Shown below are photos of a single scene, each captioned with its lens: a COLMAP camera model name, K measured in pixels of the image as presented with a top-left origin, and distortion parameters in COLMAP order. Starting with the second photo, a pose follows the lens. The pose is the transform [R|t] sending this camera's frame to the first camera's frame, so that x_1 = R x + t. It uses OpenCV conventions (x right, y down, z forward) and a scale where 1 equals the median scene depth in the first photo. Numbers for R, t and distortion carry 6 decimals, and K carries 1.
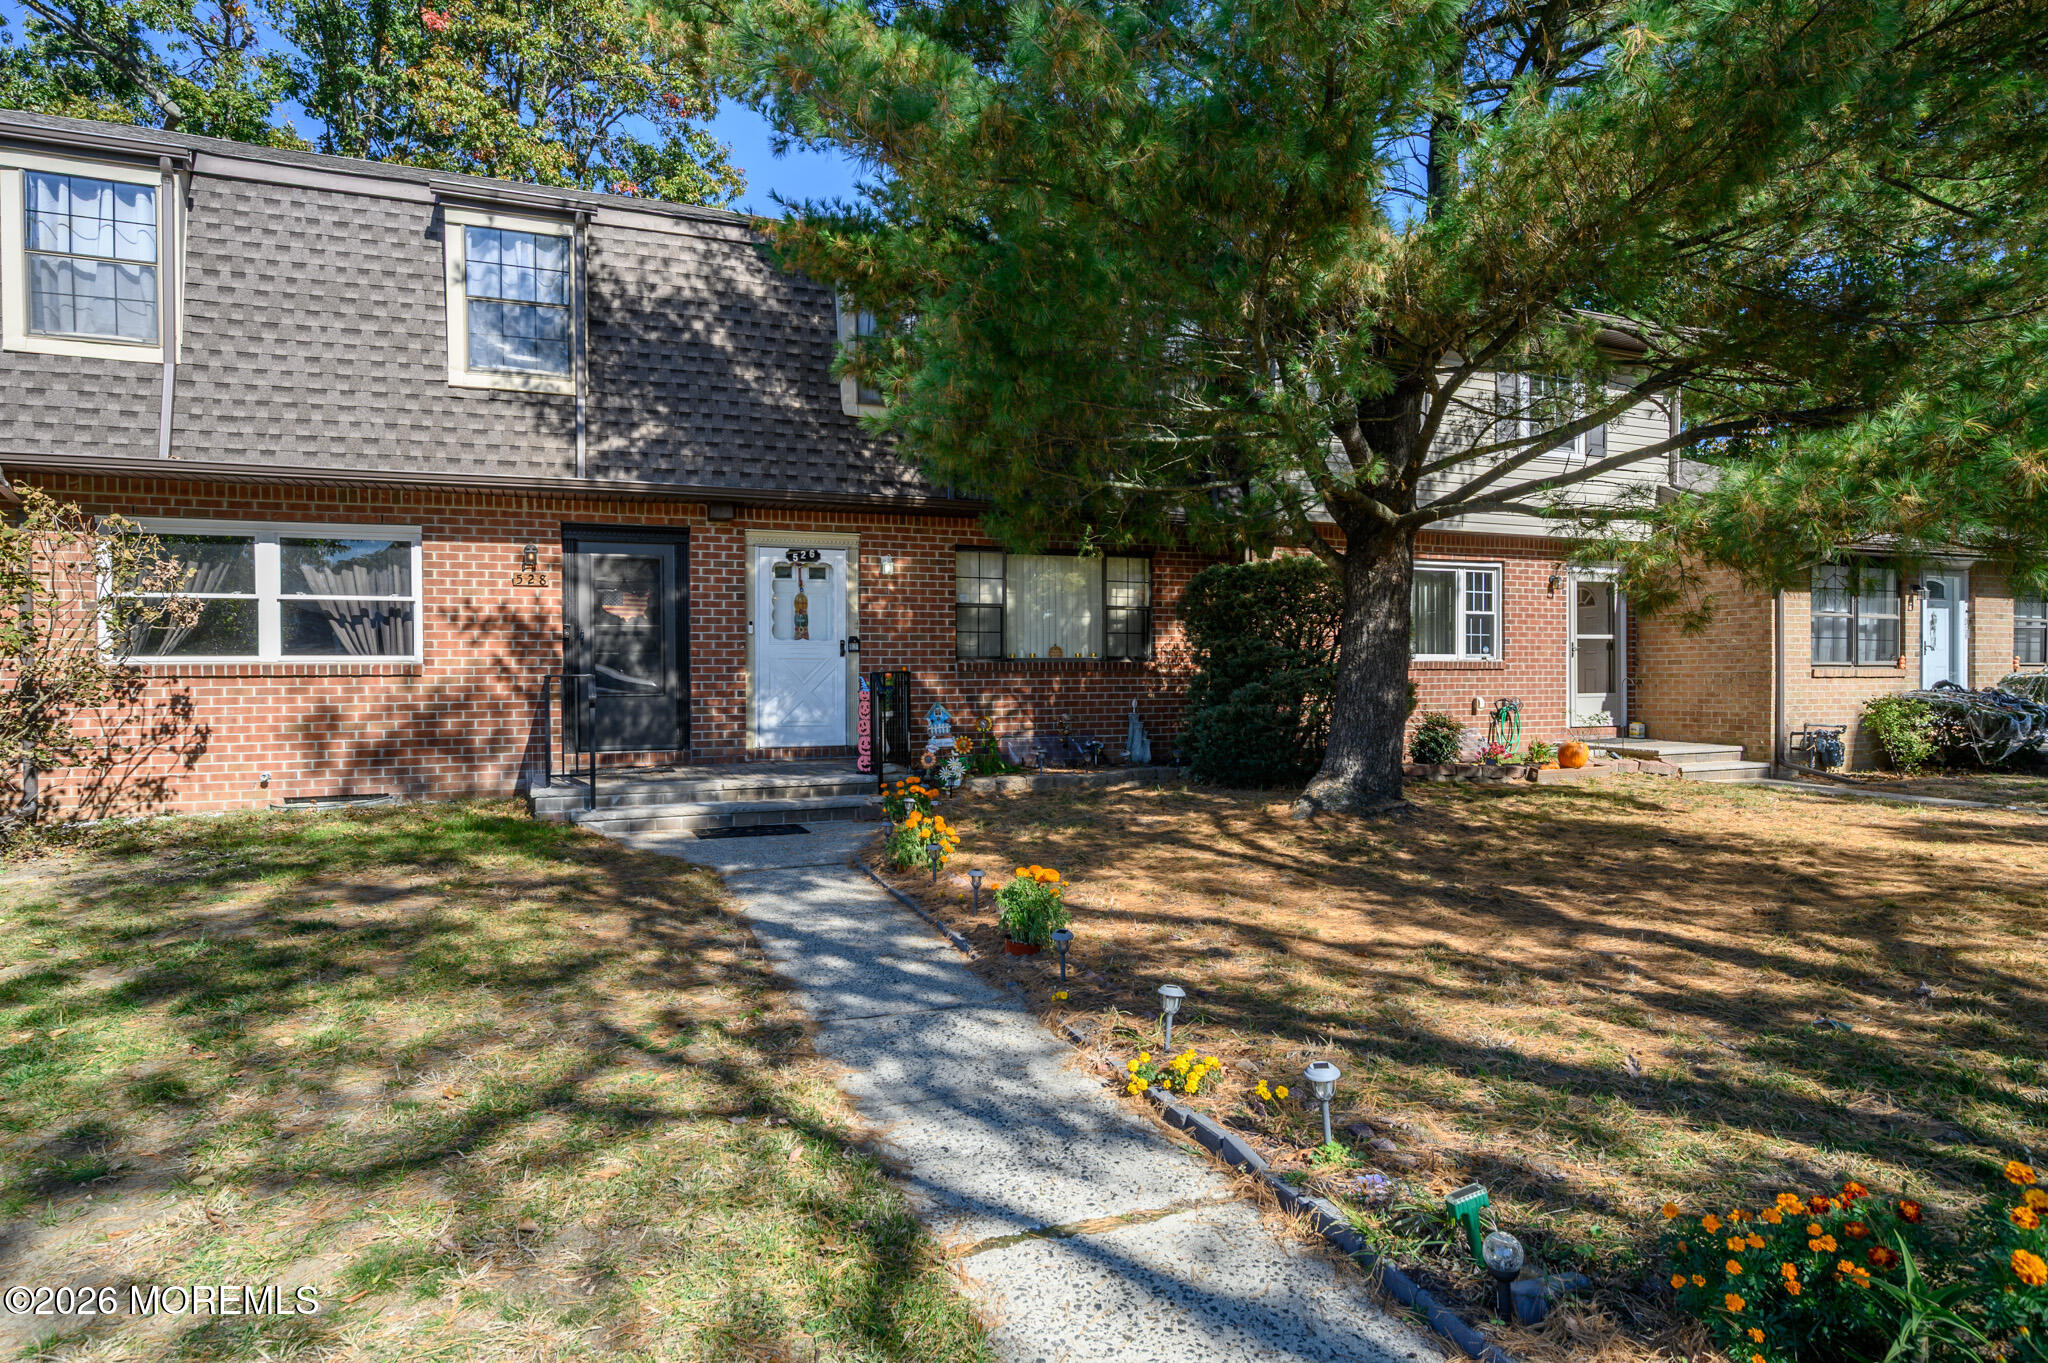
lens RADIAL K [[1124.8, 0, 1023.7], [0, 1124.8, 680.1], [0, 0, 1]] dist [0.003265, -0.000005]
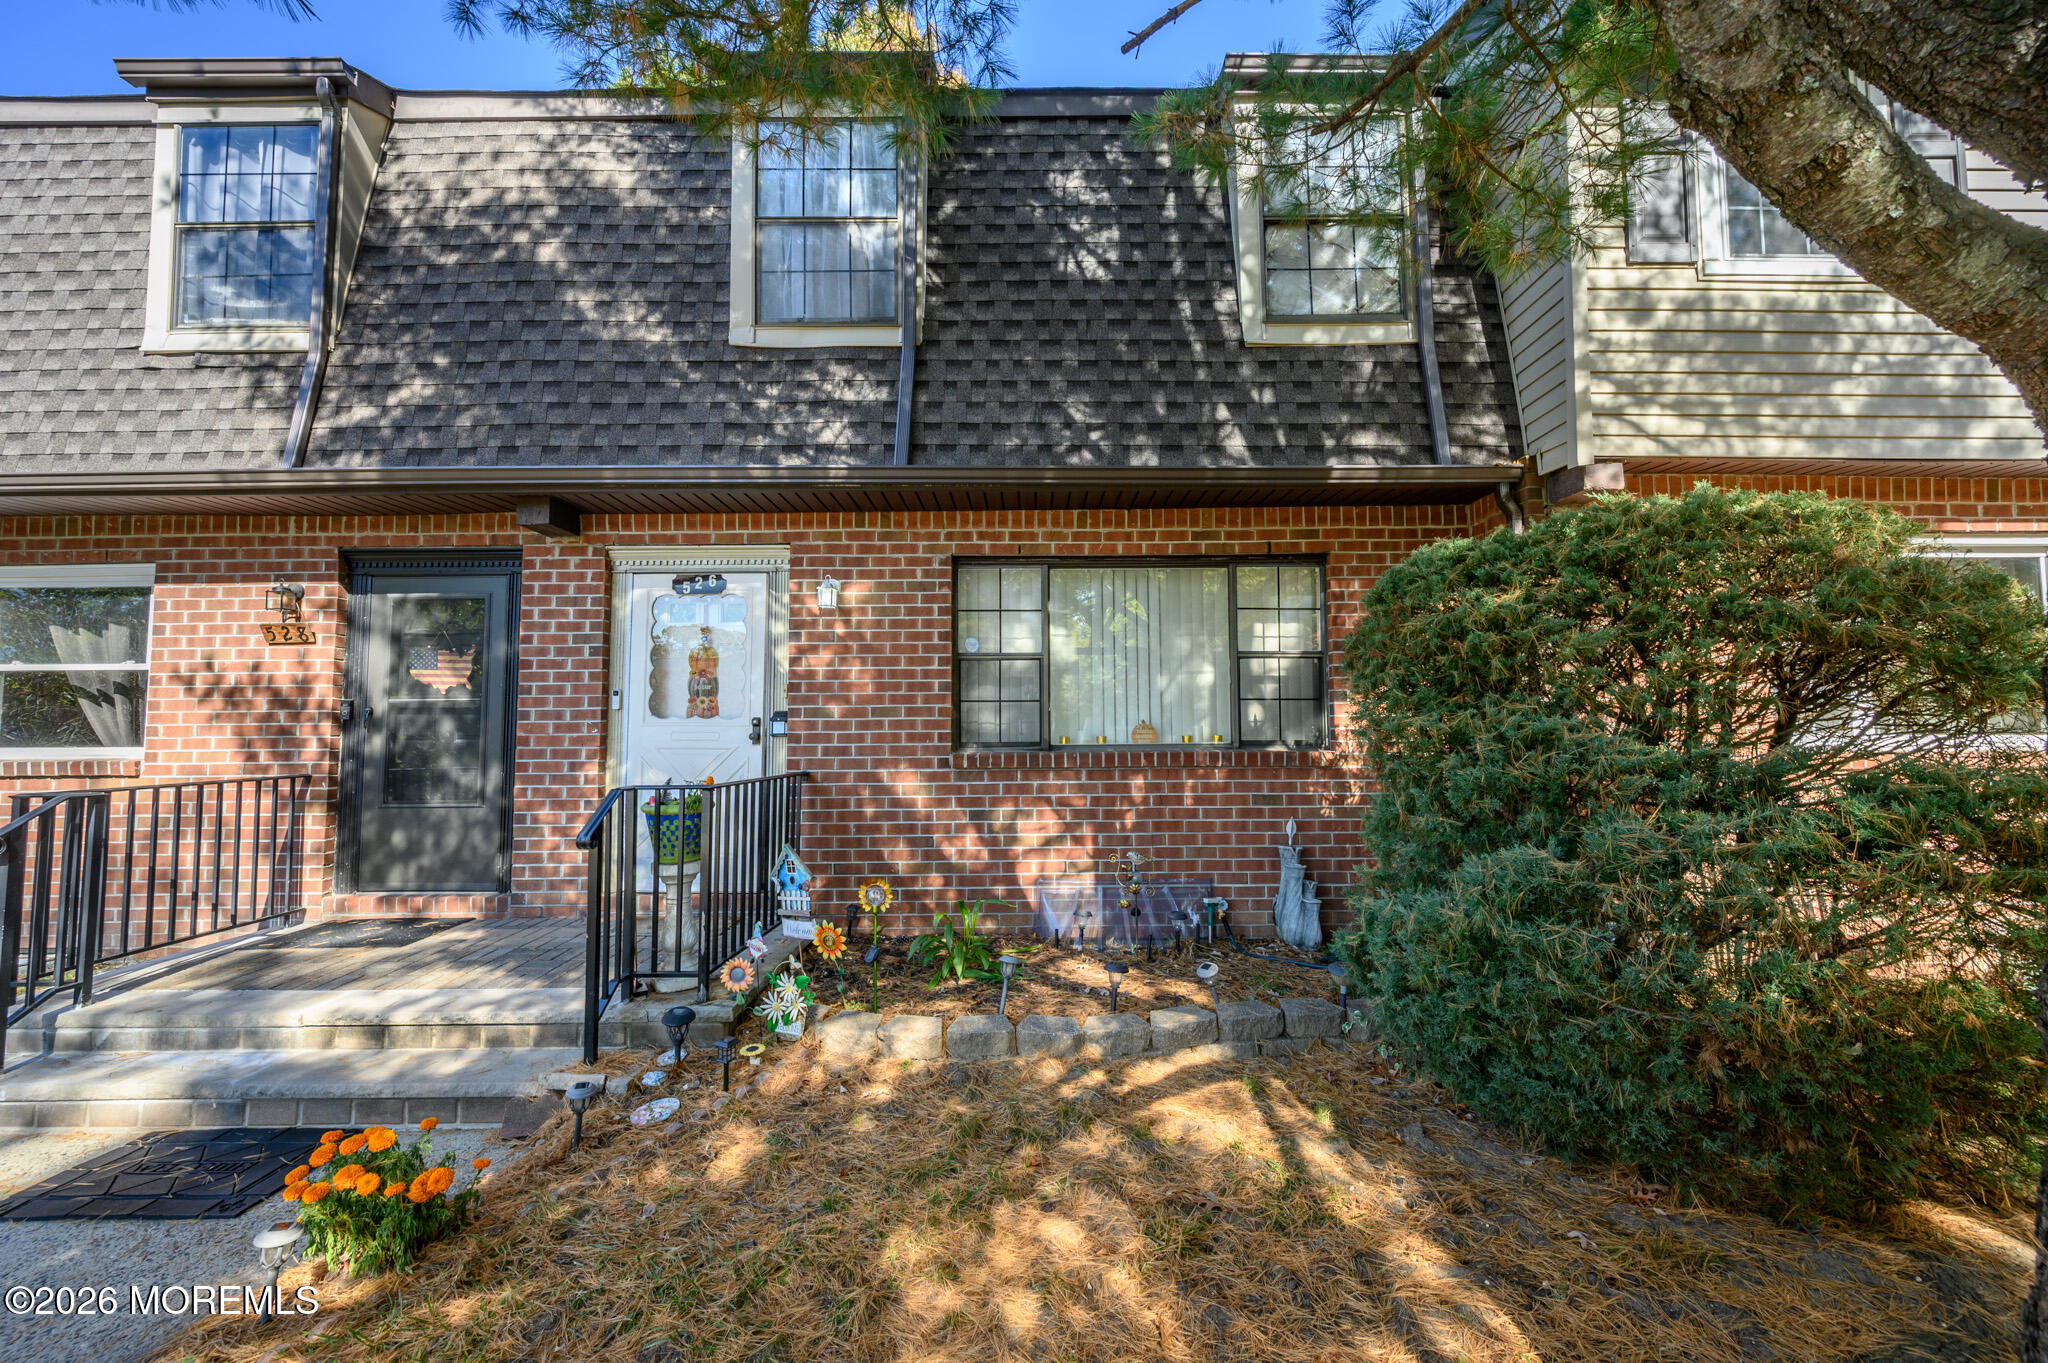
lens RADIAL K [[807.9, 0, 1025.4], [0, 807.9, 679.5], [0, 0, 1]] dist [-0.000687, 0.000005]
pose [[0.927265, -0.022369, -0.373736, 0.149151], [-0.002186, 0.997873, -0.065149, -0.029455], [0.374398, 0.061228, 0.925244, 0.685711]]
